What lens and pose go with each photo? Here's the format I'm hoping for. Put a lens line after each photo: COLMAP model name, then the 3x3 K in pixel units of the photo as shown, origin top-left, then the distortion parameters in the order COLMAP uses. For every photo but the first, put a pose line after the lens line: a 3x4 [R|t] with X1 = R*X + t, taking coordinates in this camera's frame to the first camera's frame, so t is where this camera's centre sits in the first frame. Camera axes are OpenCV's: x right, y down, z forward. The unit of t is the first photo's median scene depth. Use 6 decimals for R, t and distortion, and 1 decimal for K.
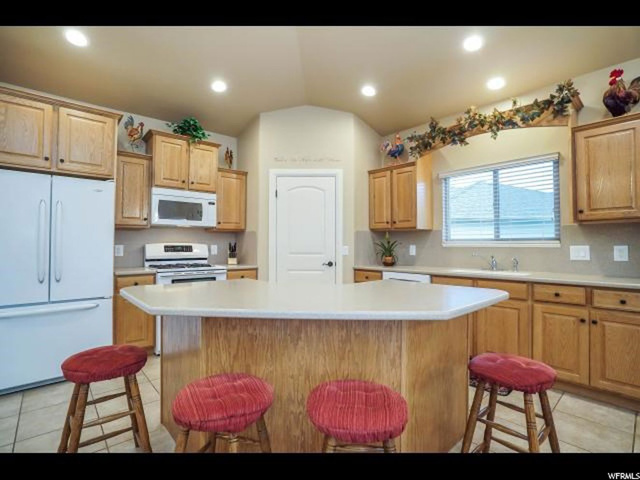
lens RADIAL K [[316.6, 0, 319.6], [0, 316.6, 238.5], [0, 0, 1]] dist [-0.025338, 0.007299]
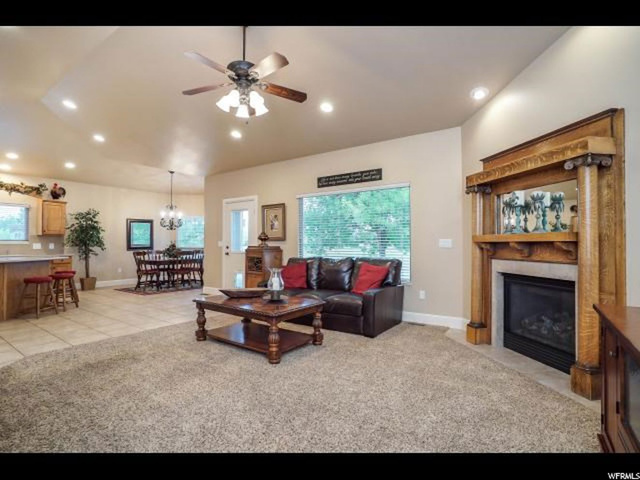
lens RADIAL K [[316.6, 0, 317.8], [0, 316.6, 239.8], [0, 0, 1]] dist [-0.025338, 0.007299]
pose [[-0.213180, 0.015507, 0.976890, -1.739150], [-0.018792, 0.999624, -0.019969, 0.000269], [-0.976832, -0.022614, -0.212809, -0.567497]]
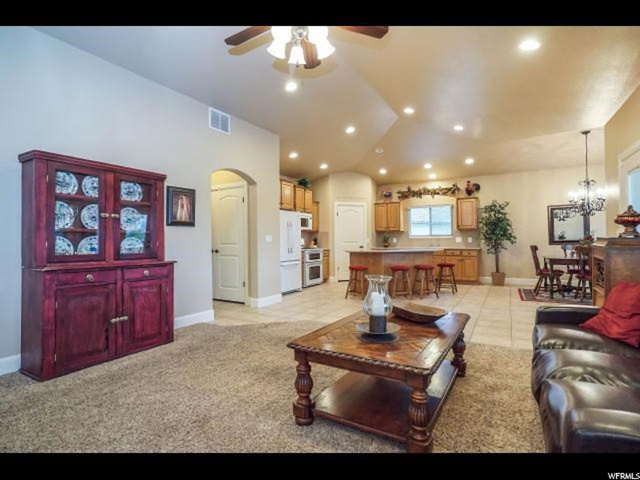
lens RADIAL K [[318.0, 0, 330.0], [0, 318.0, 238.9], [0, 0, 1]] dist [-0.014522, 0.006041]
pose [[0.950893, -0.006433, 0.309452, -0.969990], [0.002522, 0.999912, 0.013038, -0.003657], [-0.309509, -0.011617, 0.950826, -1.143429]]
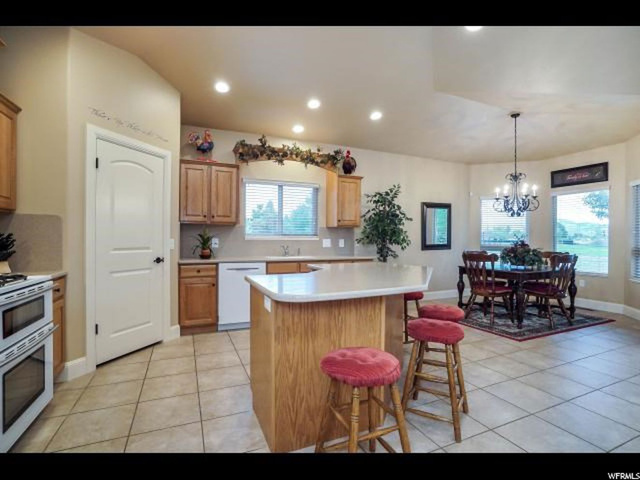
lens RADIAL K [[318.0, 0, 320.1], [0, 318.0, 240.3], [0, 0, 1]] dist [-0.014522, 0.006041]
pose [[0.316119, -0.005763, 0.948702, -0.735155], [-0.025935, 0.999555, 0.014714, 0.003324], [-0.948365, -0.029256, 0.315829, 0.372178]]
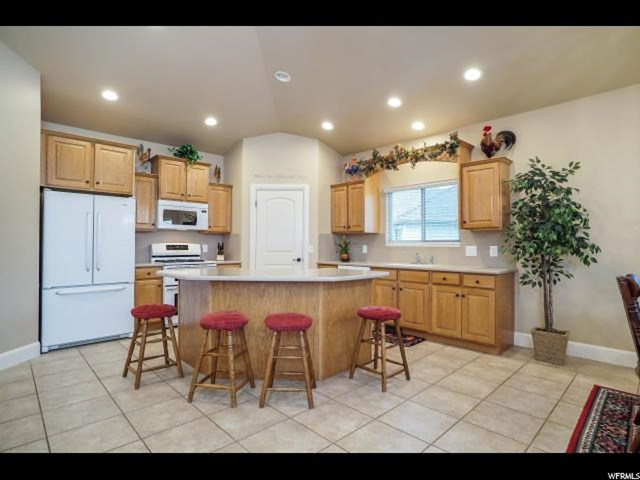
lens RADIAL K [[338.0, 0, 318.1], [0, 338.0, 240.1], [0, 0, 1]] dist [-0.015398, 0.000931]
pose [[0.999480, 0.002920, 0.032106, 0.076910], [-0.003135, 0.999973, 0.006644, -0.008639], [-0.032086, -0.006741, 0.999462, -0.400392]]
